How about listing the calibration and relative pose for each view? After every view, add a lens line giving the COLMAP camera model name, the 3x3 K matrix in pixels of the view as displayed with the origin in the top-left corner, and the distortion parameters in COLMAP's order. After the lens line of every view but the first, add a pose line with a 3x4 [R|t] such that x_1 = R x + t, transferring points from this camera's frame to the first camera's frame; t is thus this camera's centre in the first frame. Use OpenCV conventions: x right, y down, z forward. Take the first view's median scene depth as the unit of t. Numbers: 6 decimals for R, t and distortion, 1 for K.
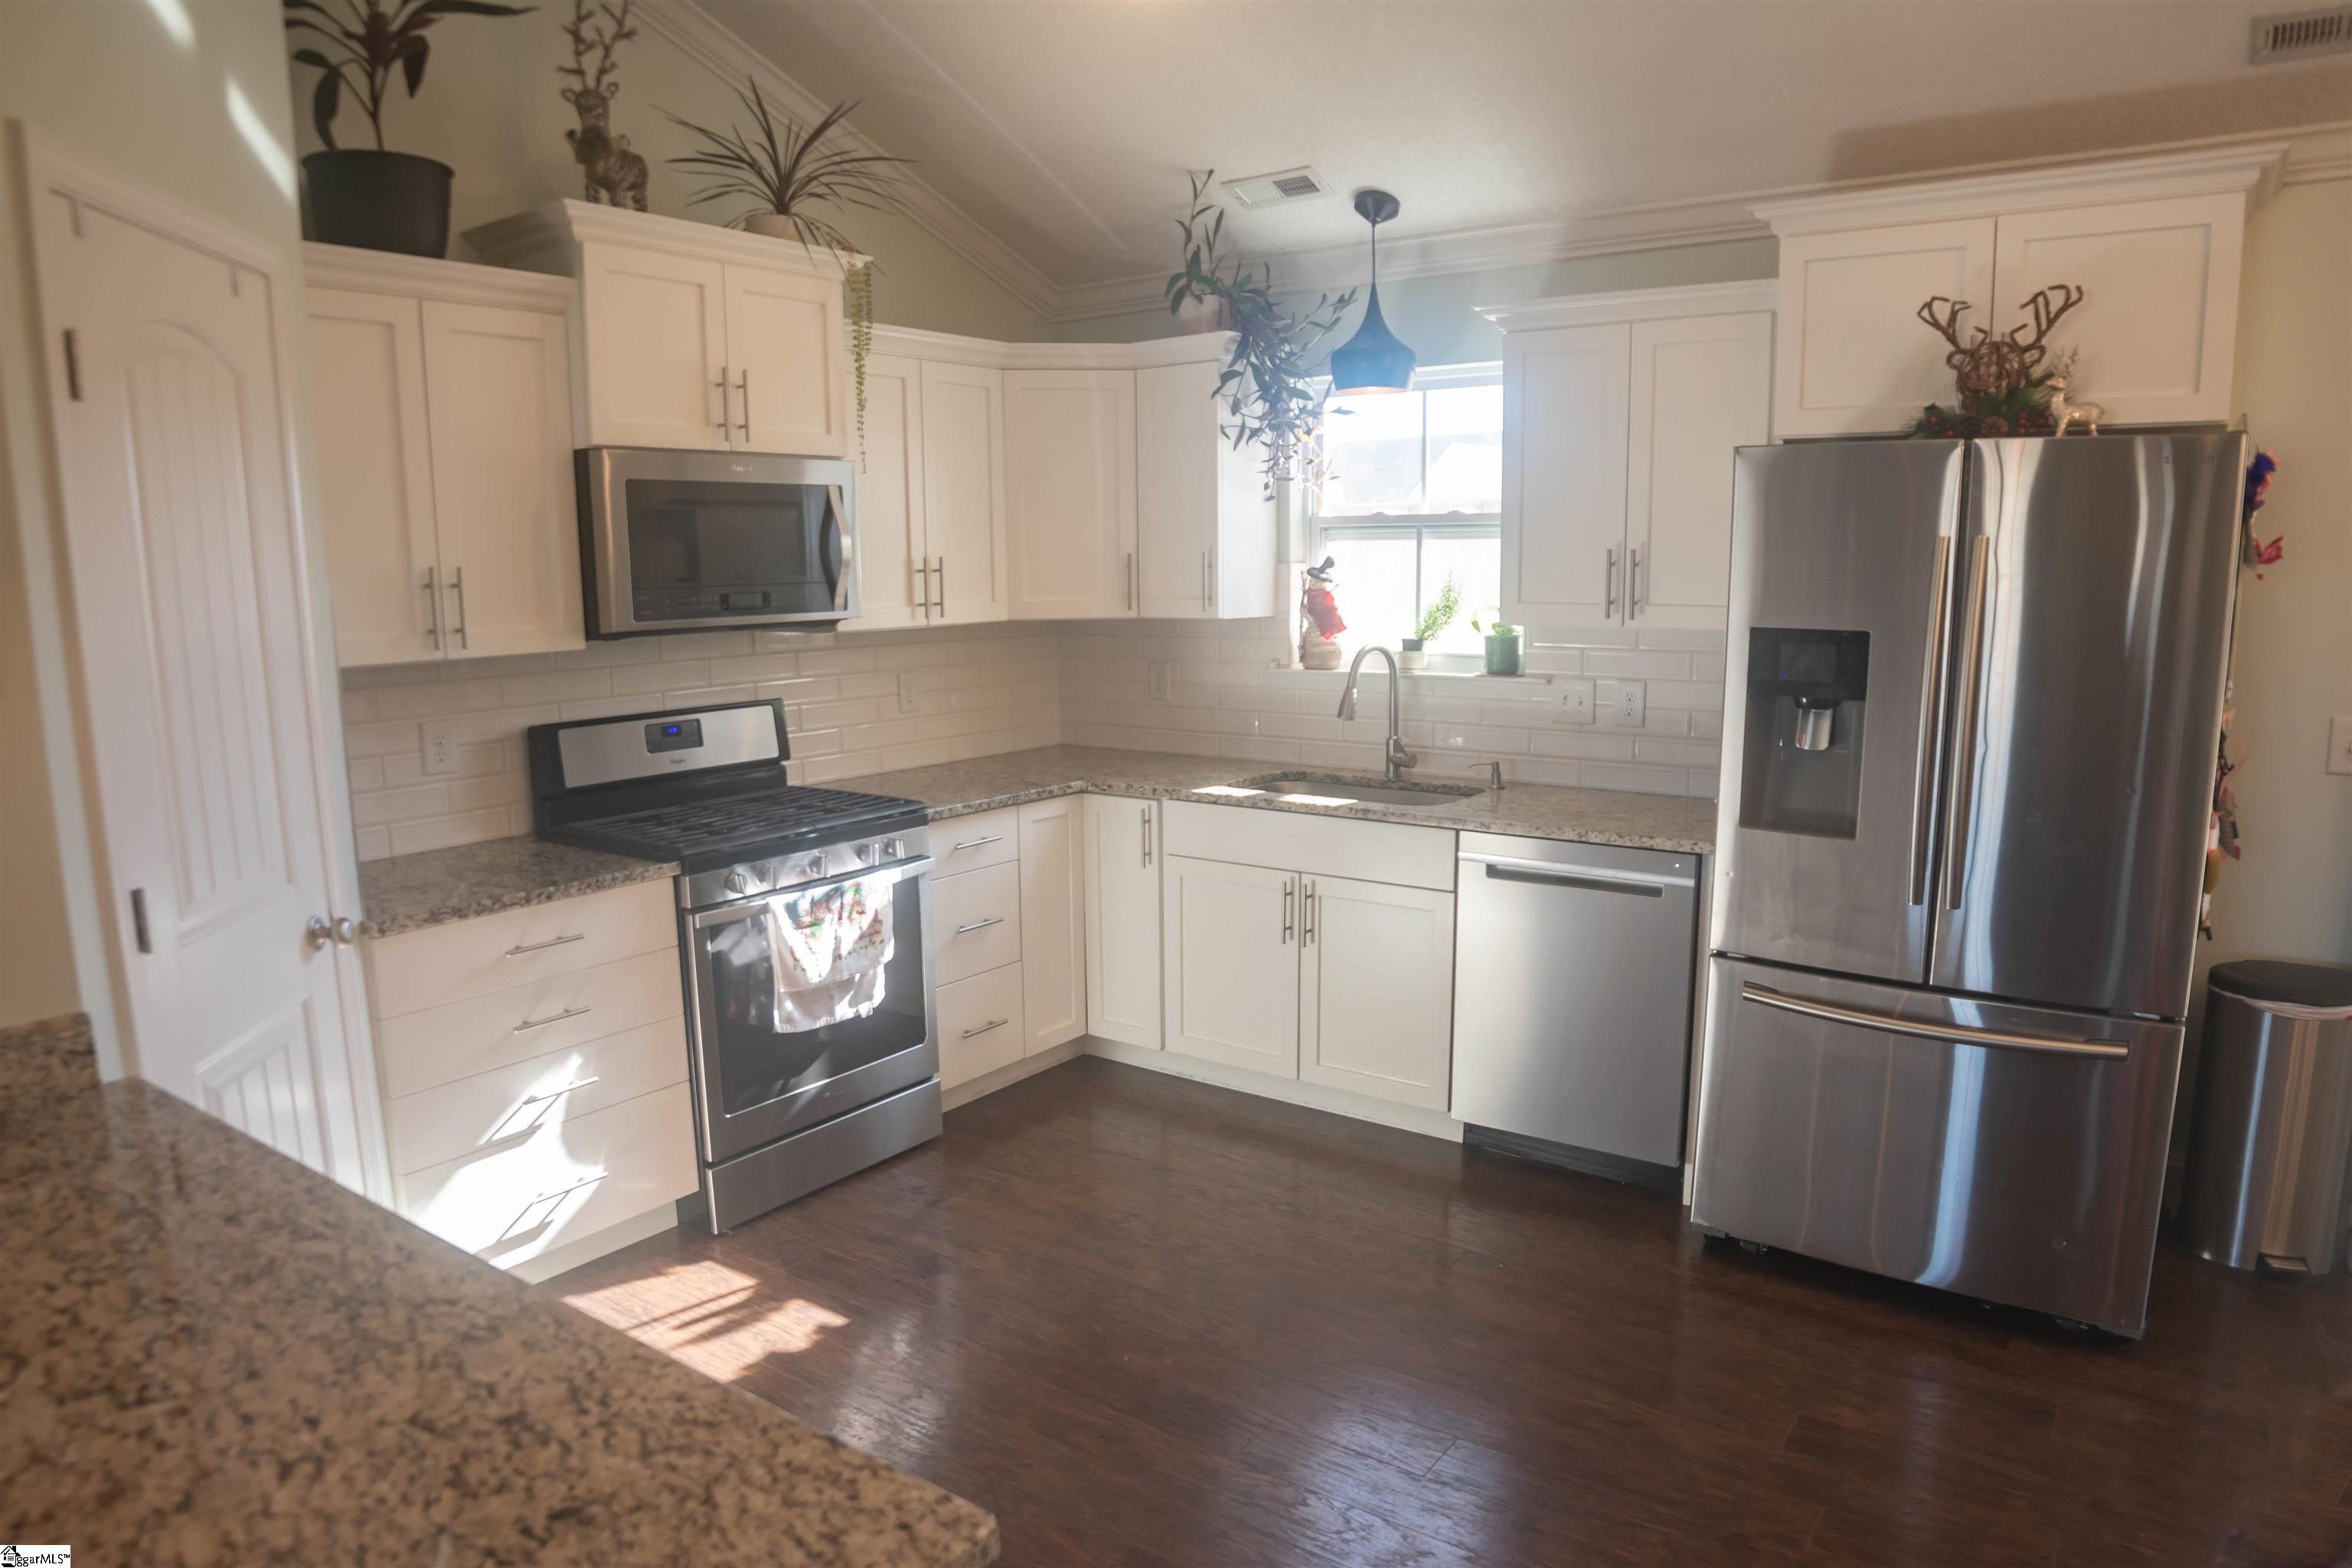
lens RADIAL K [[1494.6, 0, 1175.3], [0, 1494.6, 836.4], [0, 0, 1]] dist [-0.076162, 0.000612]
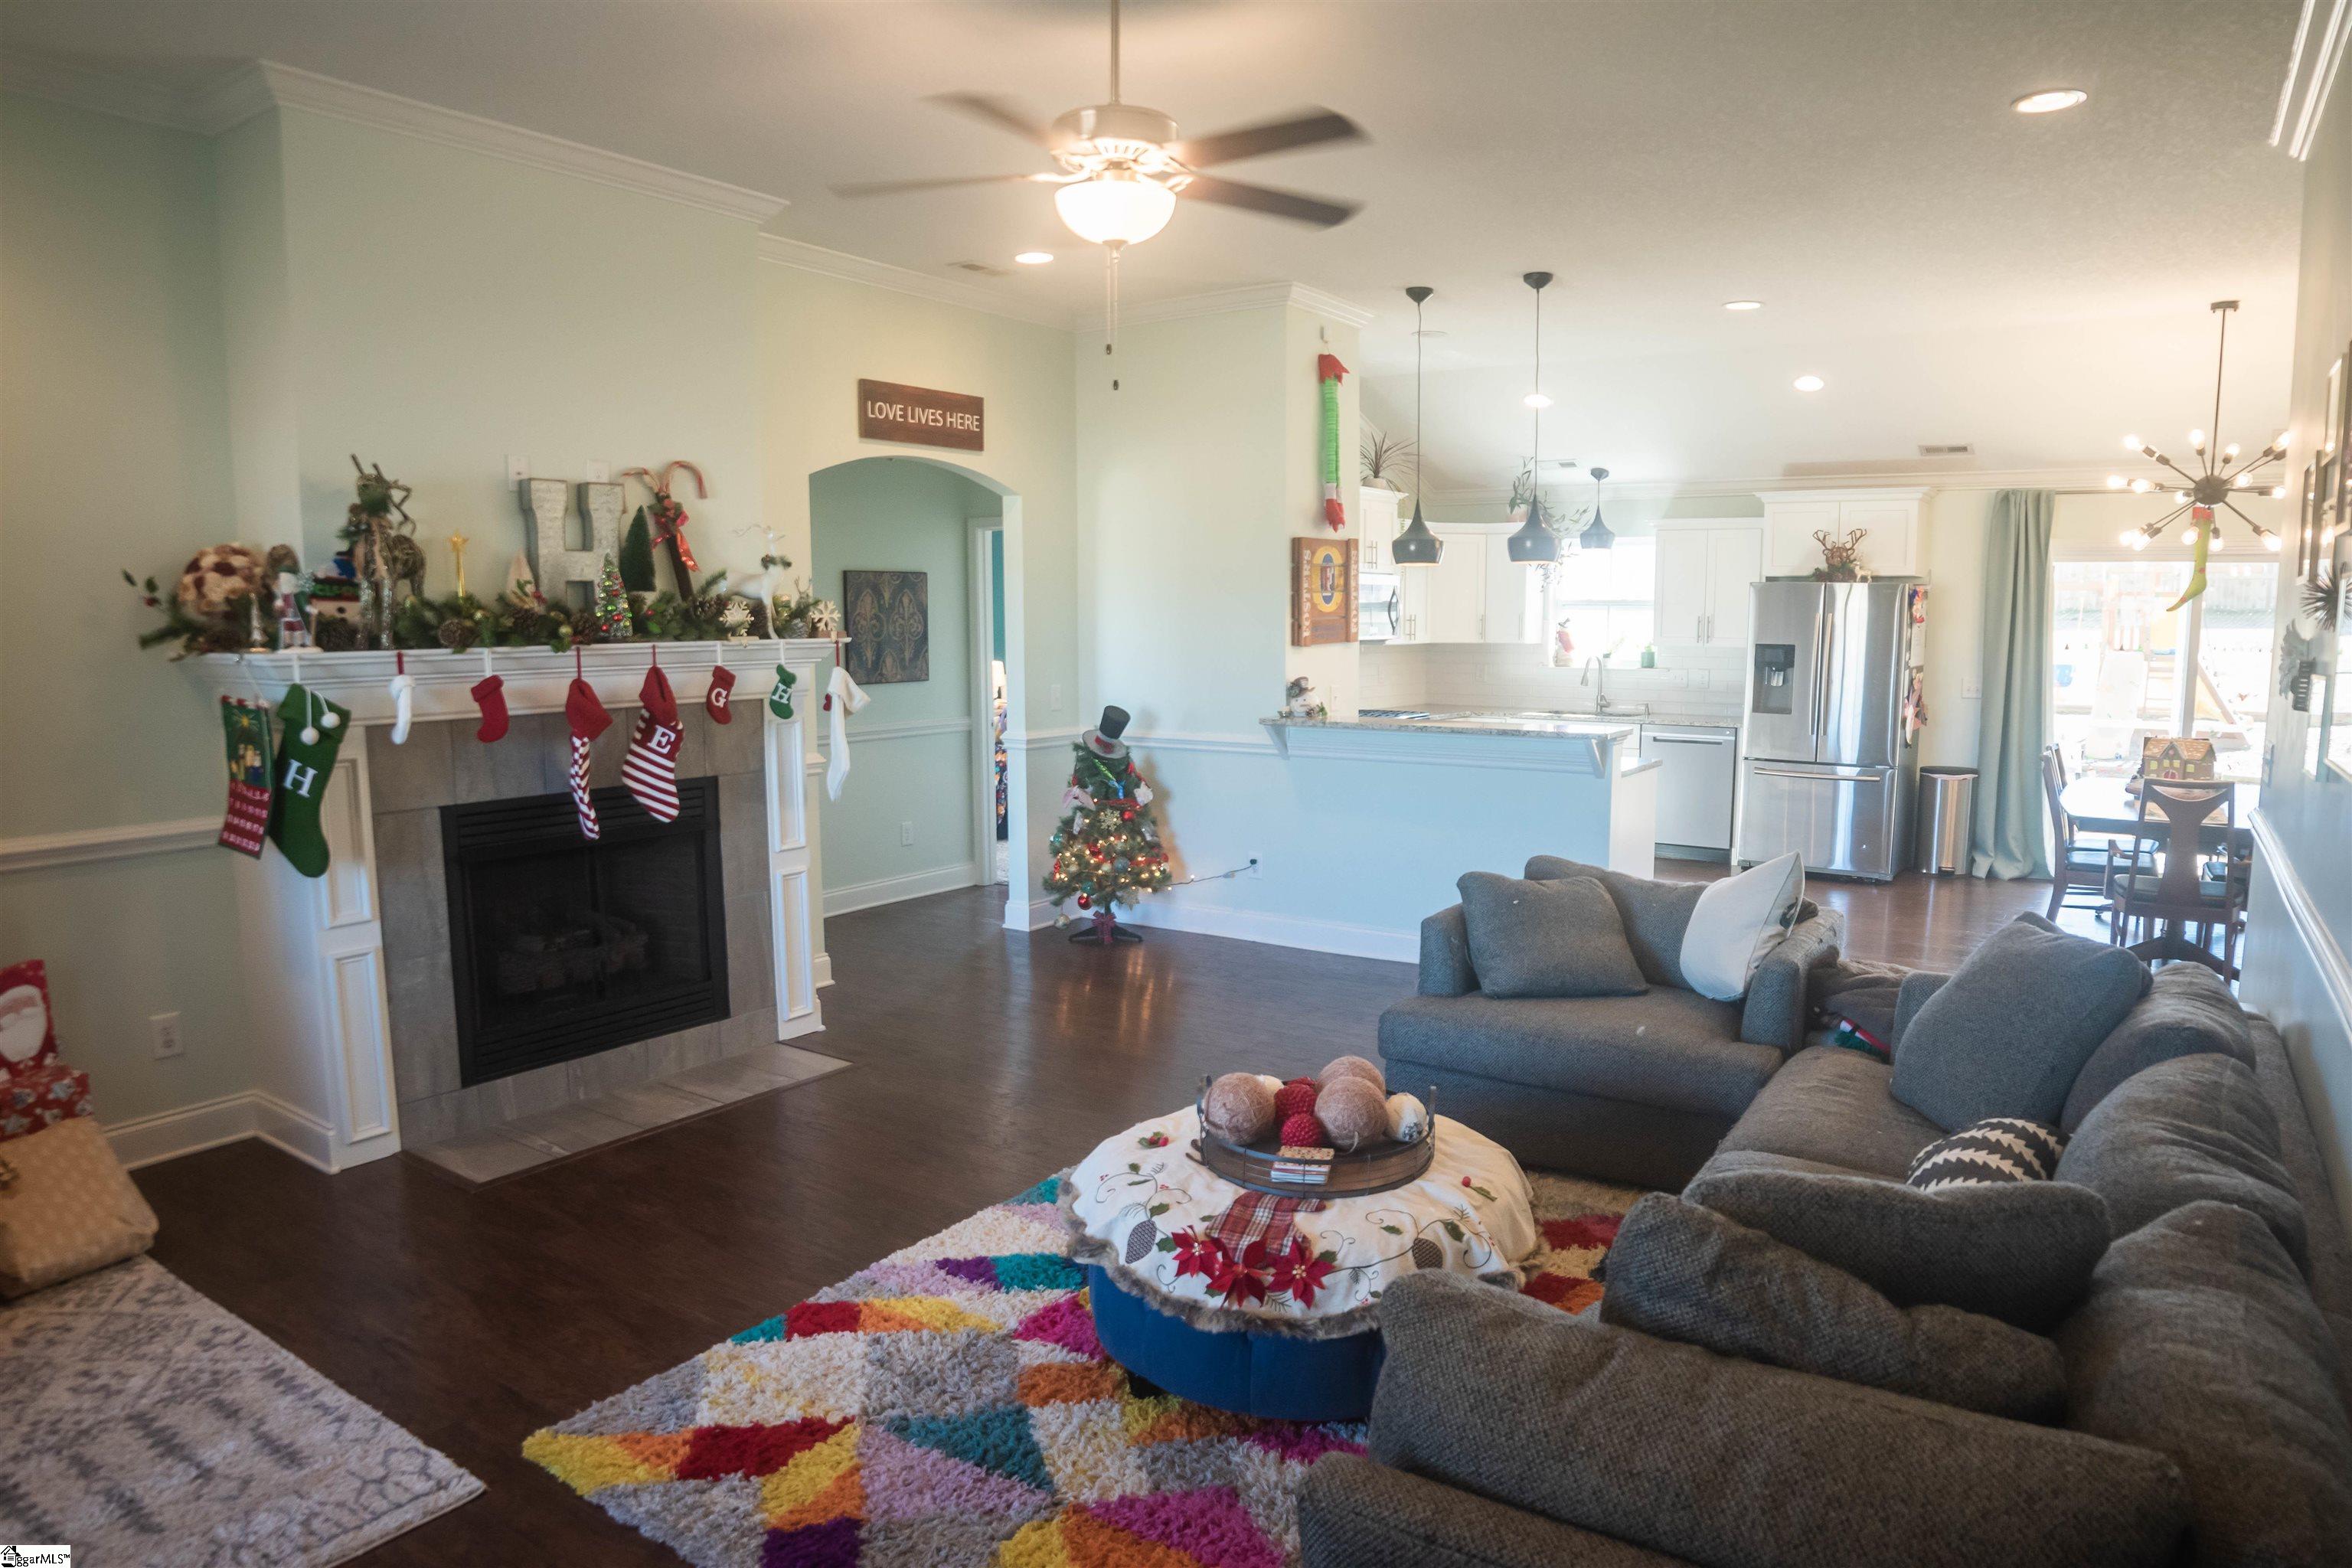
lens RADIAL K [[1494.6, 0, 1175.3], [0, 1494.6, 836.4], [0, 0, 1]] dist [-0.076162, 0.000612]
pose [[0.999929, 0.003415, 0.011459, -0.630289], [-0.003060, 0.999520, -0.030837, 0.265058], [-0.011559, 0.030800, 0.999459, -1.511343]]
